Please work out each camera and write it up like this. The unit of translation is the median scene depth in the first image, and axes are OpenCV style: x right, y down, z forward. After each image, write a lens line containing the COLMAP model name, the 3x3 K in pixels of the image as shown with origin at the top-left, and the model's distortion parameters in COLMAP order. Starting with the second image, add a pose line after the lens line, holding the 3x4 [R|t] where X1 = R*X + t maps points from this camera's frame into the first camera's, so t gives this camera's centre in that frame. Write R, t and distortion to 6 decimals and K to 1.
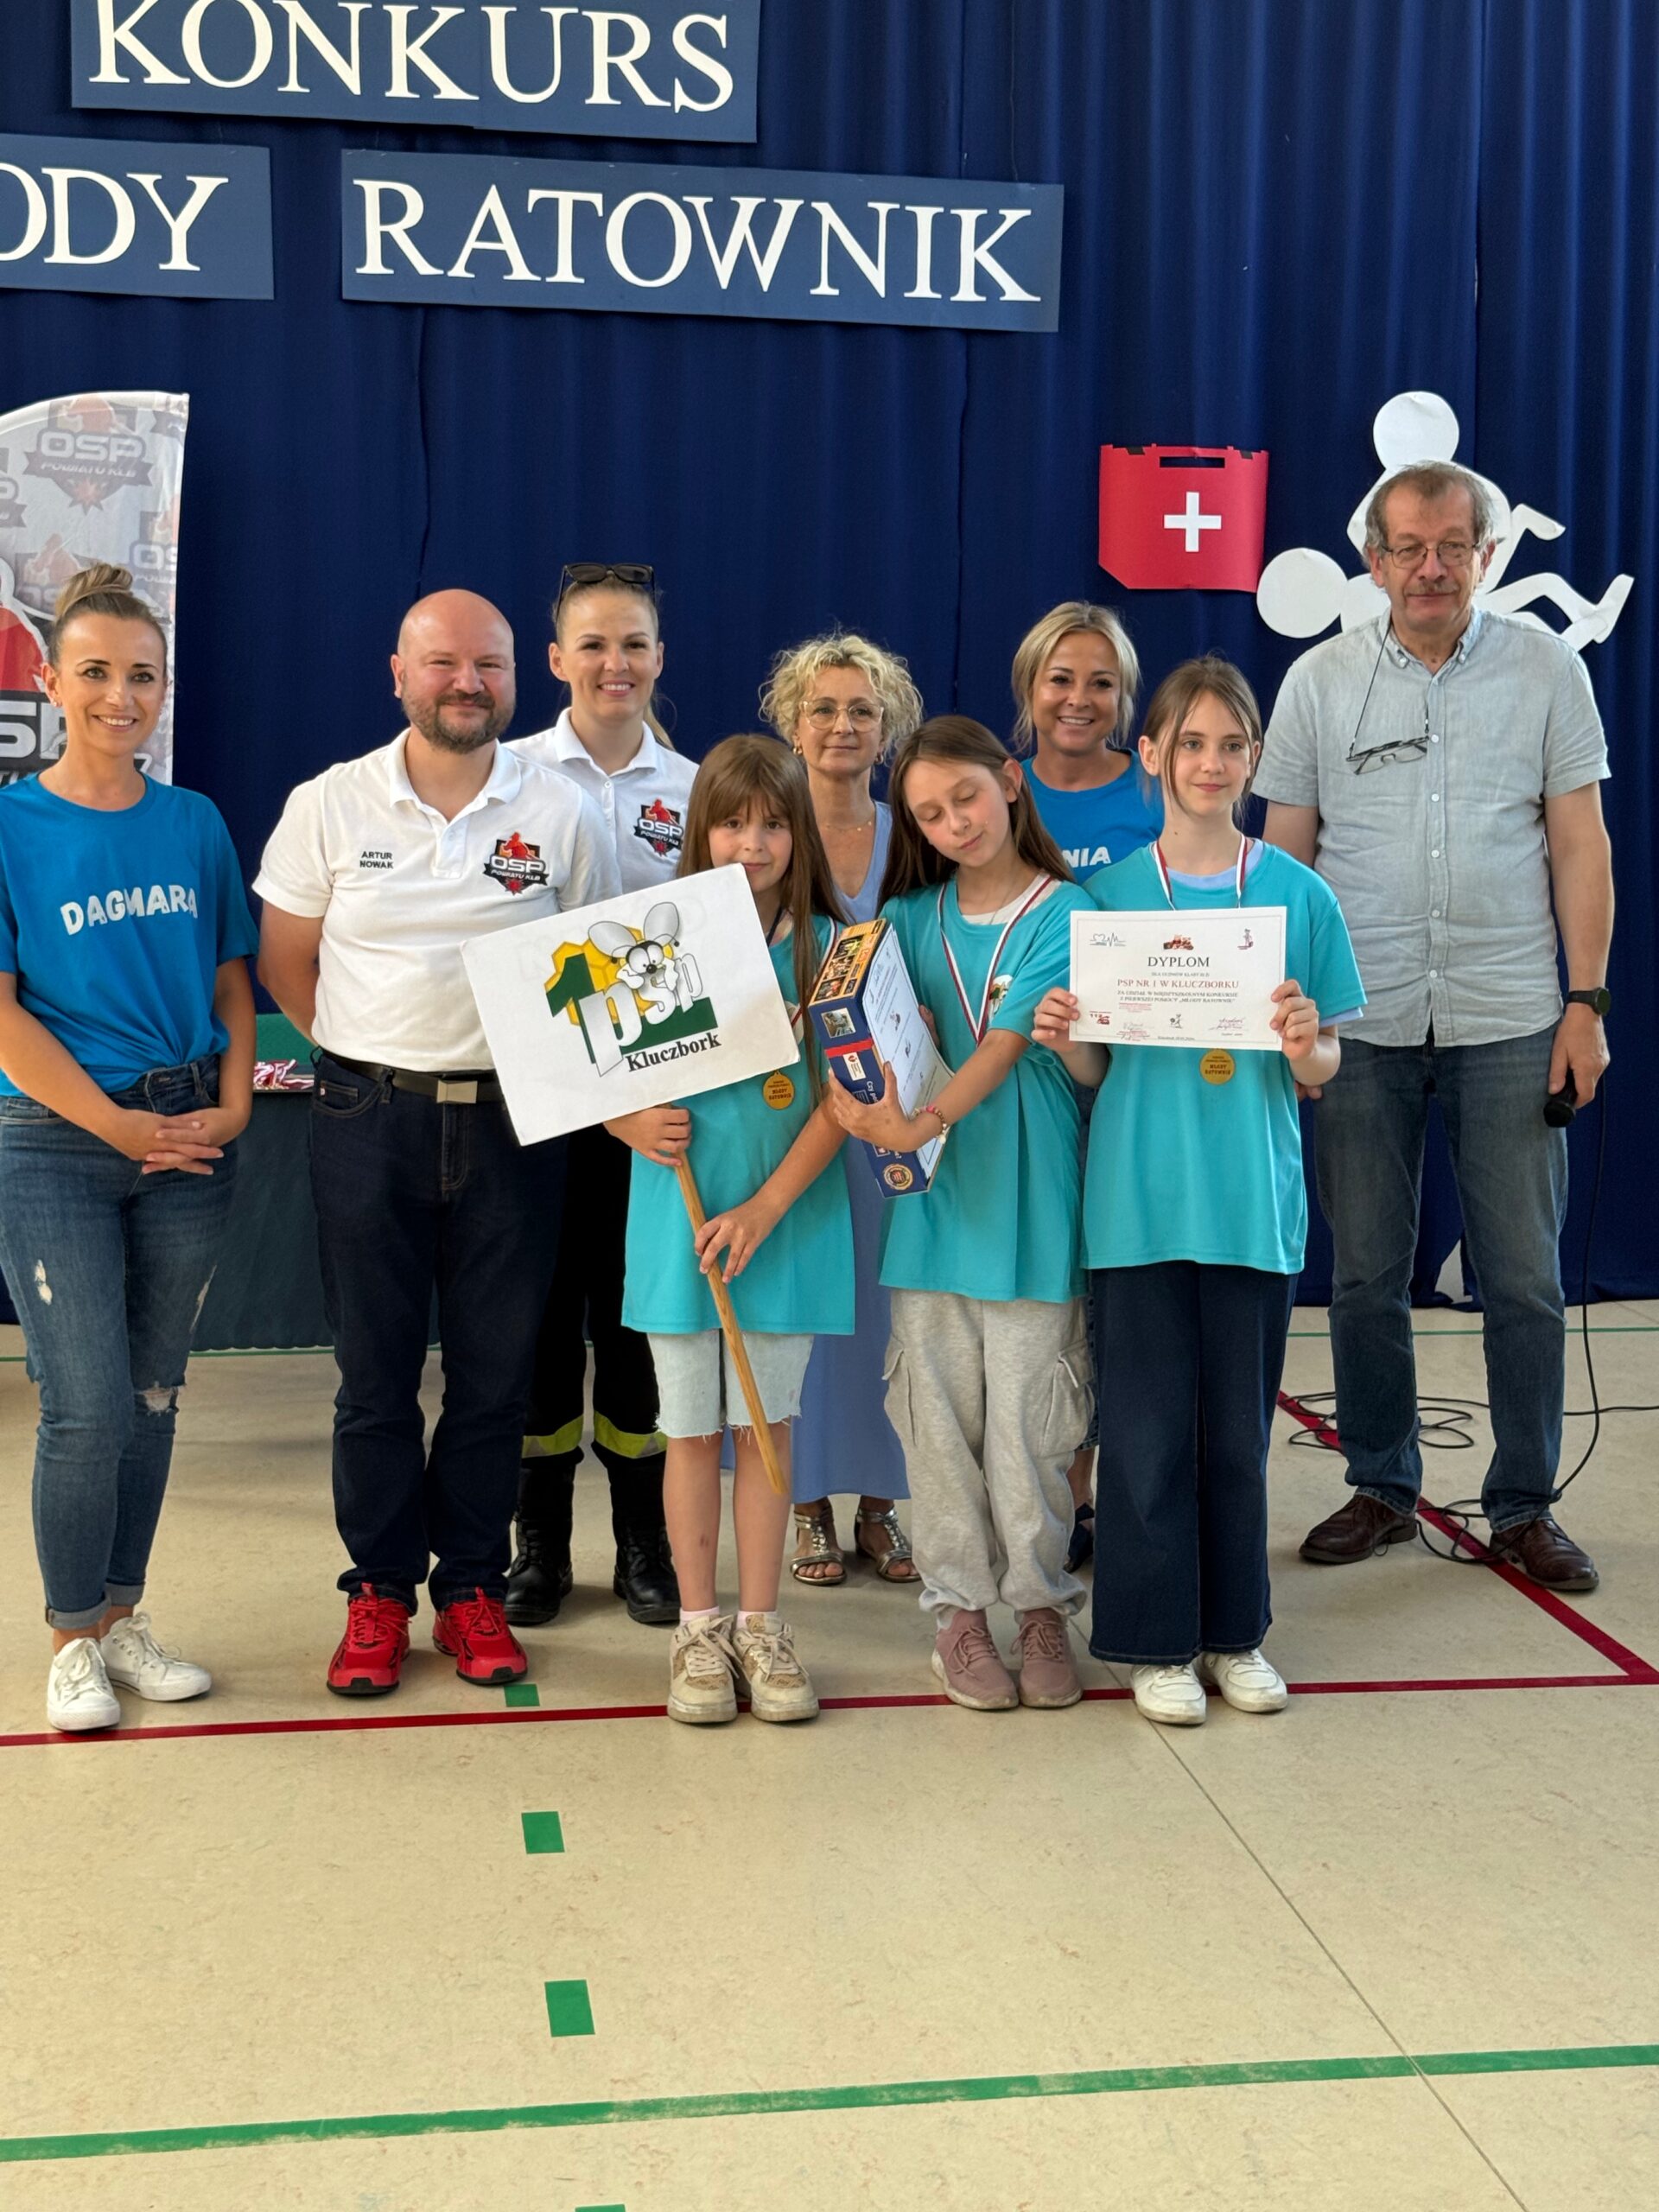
lens RADIAL K [[3139.6, 0, 831.3], [0, 3139.6, 1096.2], [0, 0, 1]] dist [0.233970, -0.560617]
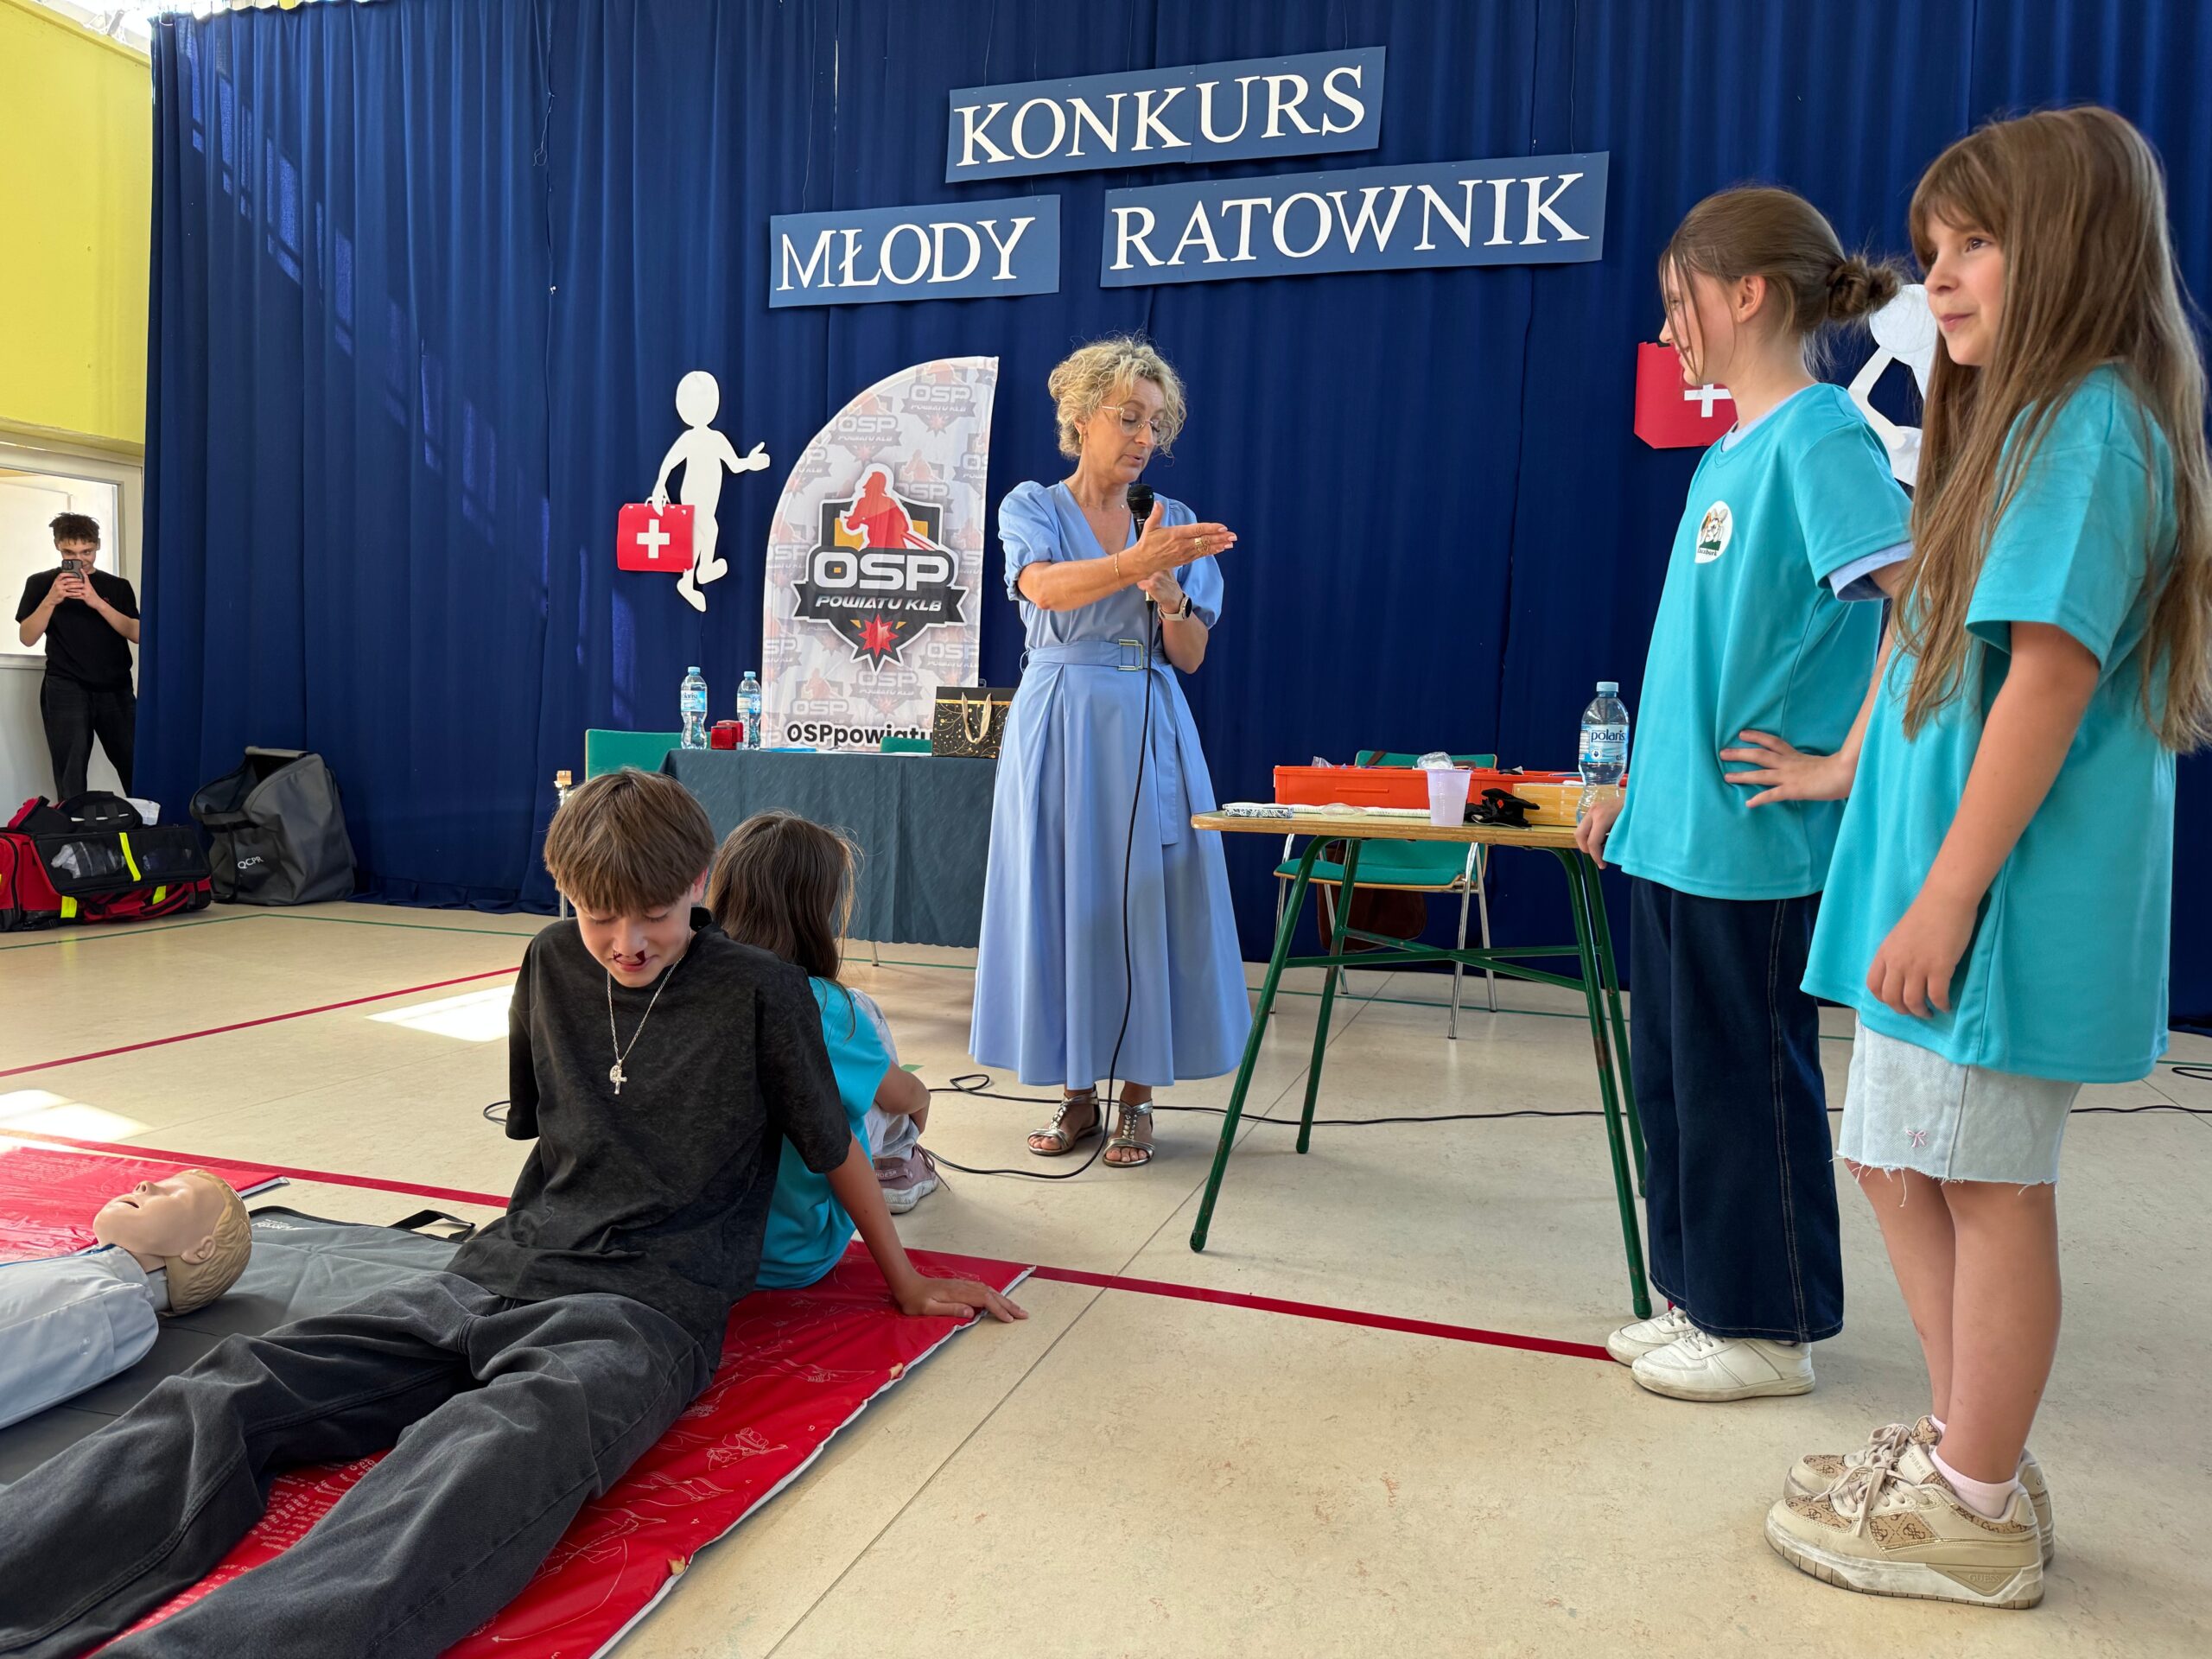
lens RADIAL K [[1558.3, 0, 1105.6], [0, 1558.3, 849.7], [0, 0, 1]] dist [0.165952, -0.389731]
pose [[0.897491, 0.047192, -0.438500, 0.193078], [-0.059090, 0.998161, -0.013517, 0.029370], [0.437056, 0.038043, 0.898629, 0.327566]]
